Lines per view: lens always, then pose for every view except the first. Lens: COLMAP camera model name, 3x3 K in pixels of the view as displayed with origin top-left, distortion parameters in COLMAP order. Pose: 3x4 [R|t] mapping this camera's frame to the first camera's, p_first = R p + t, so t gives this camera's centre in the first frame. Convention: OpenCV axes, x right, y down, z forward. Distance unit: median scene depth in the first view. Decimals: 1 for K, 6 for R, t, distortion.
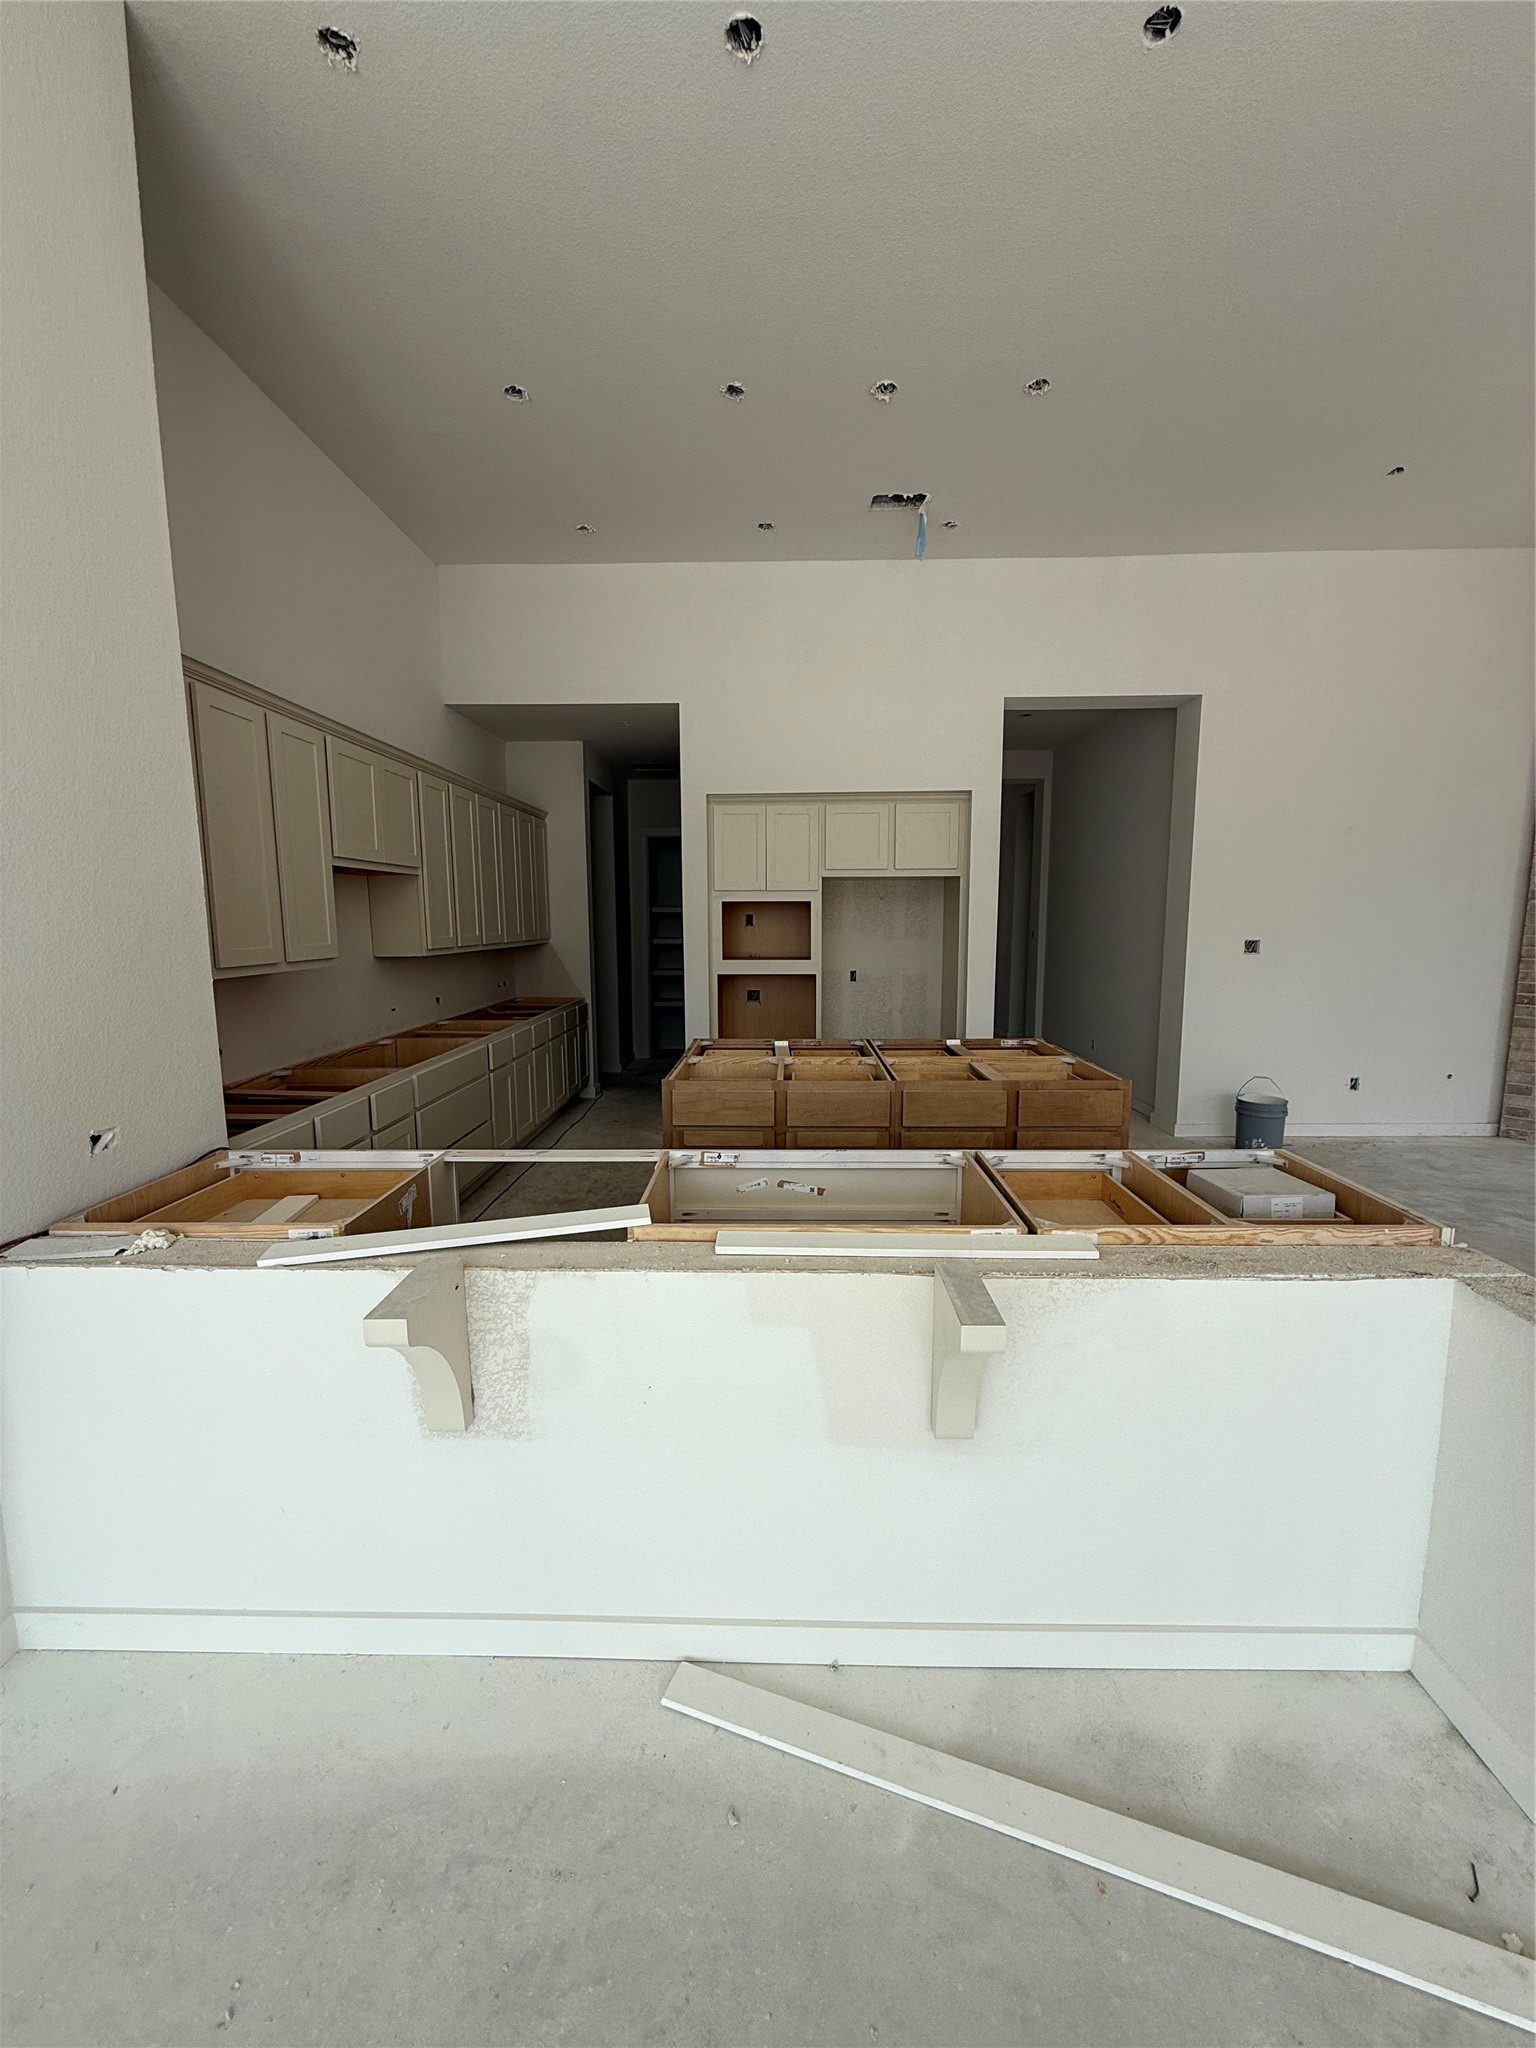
lens RADIAL K [[817.8, 0, 762.7], [0, 817.8, 1023.8], [0, 0, 1]] dist [0.001089, 0.000332]
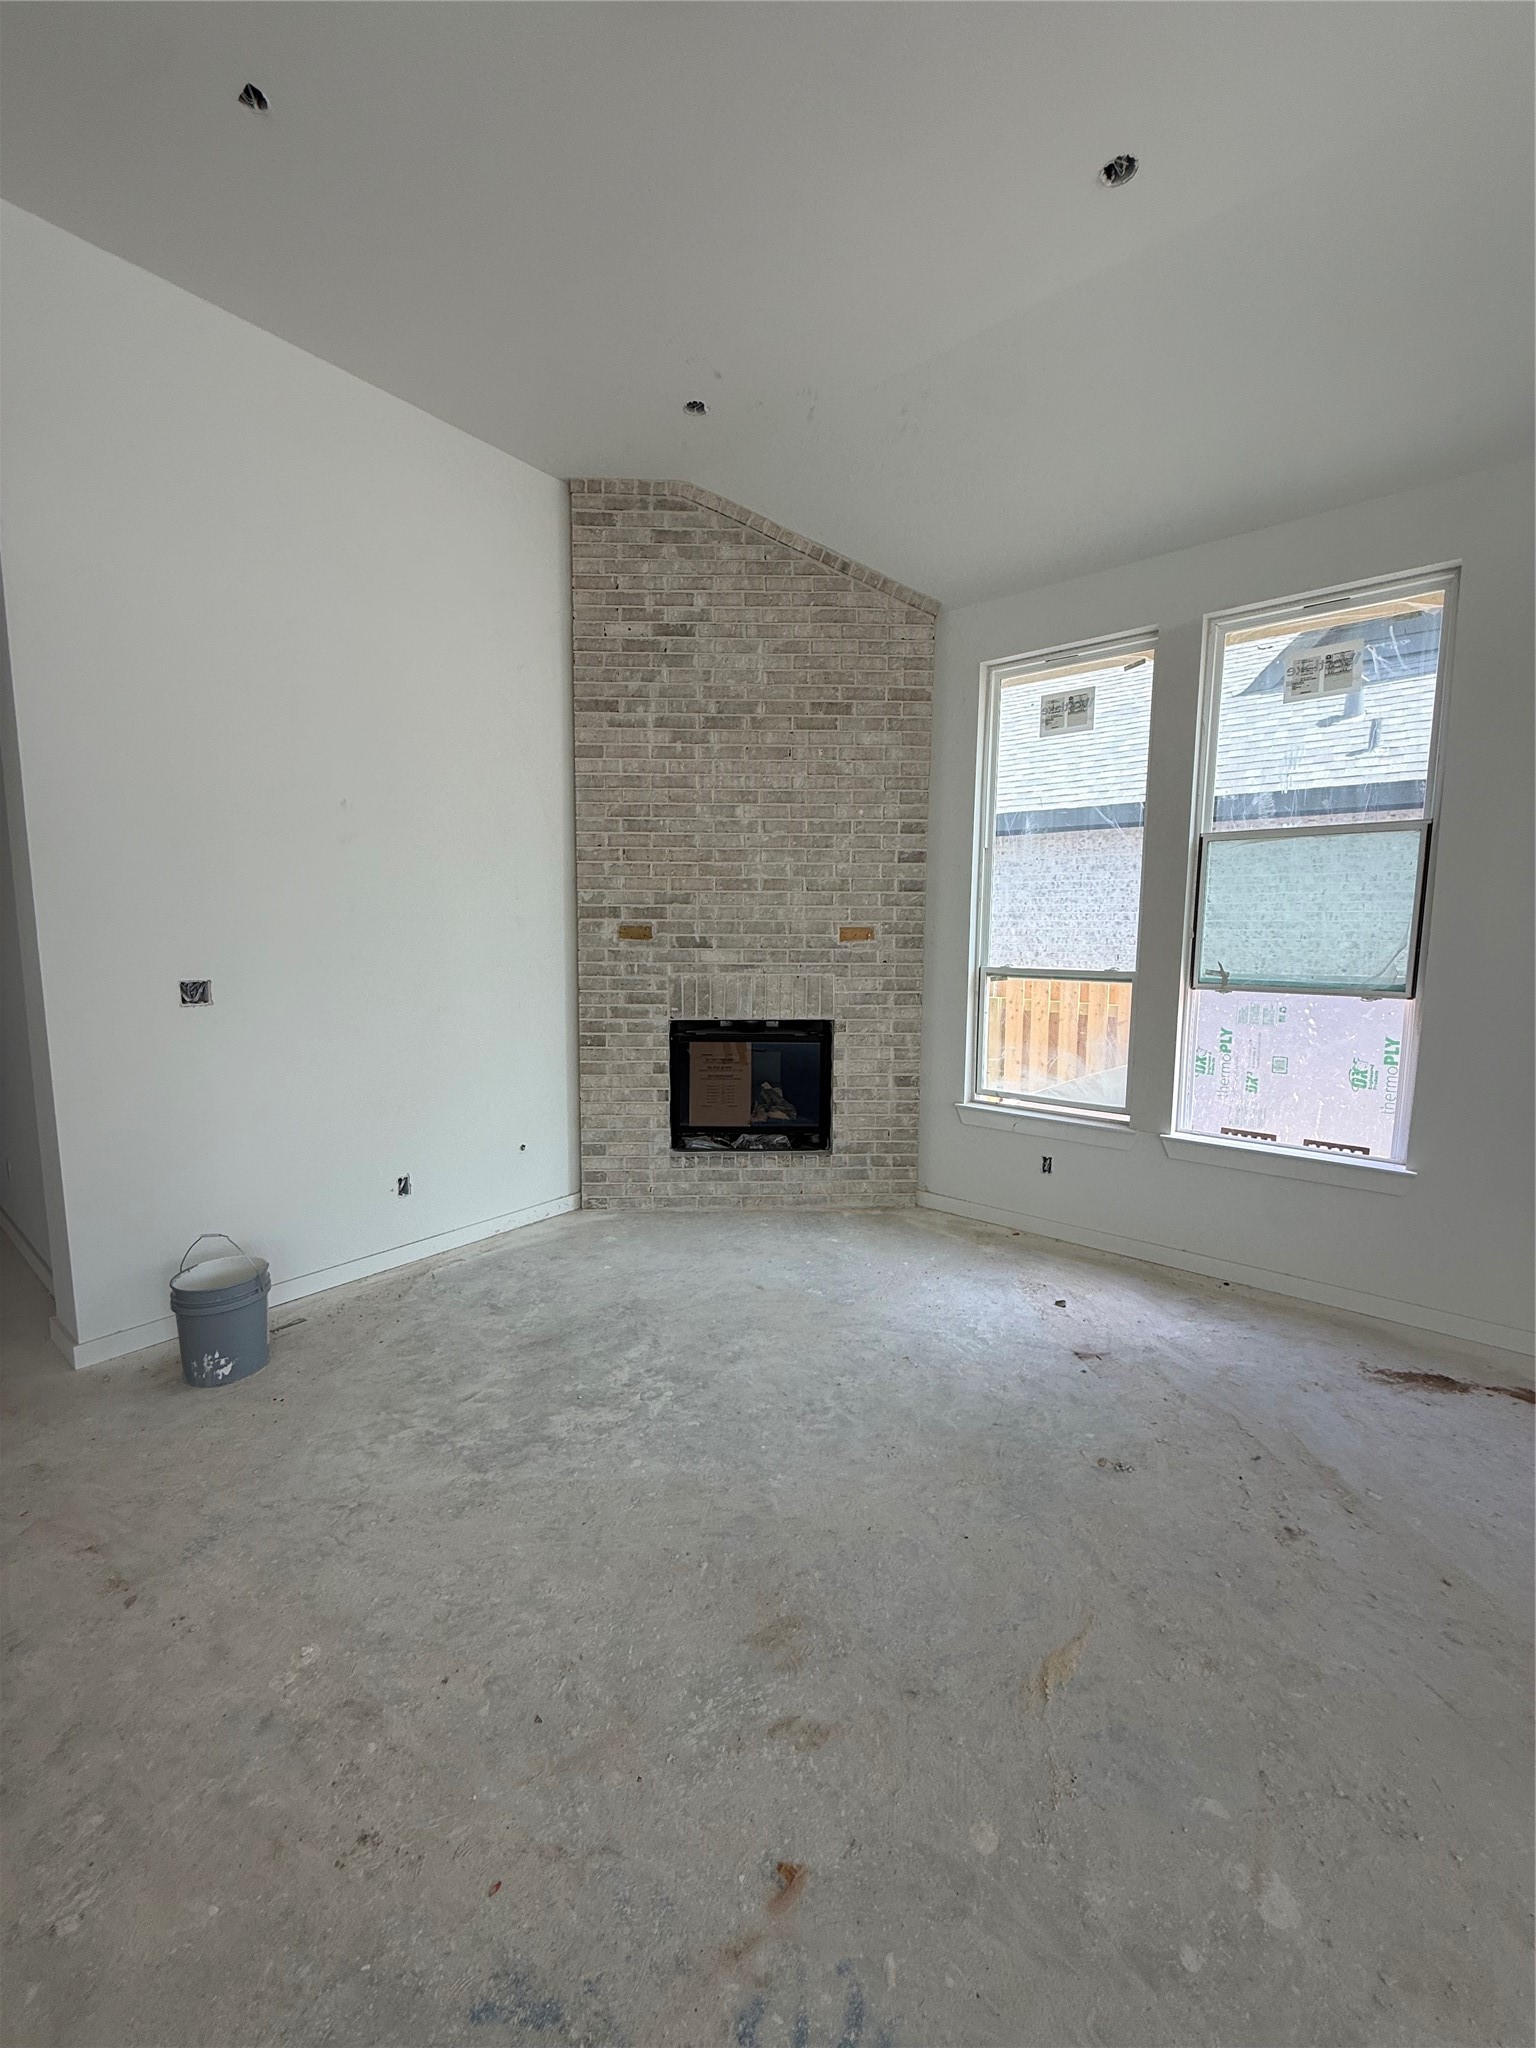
lens RADIAL K [[817.8, 0, 766.7], [0, 817.8, 1025.0], [0, 0, 1]] dist [0.001089, 0.000332]
pose [[0.622710, -0.082835, 0.778056, 0.404784], [0.088586, 0.995451, 0.035081, -0.056921], [-0.777422, 0.047080, 0.627215, 0.346651]]
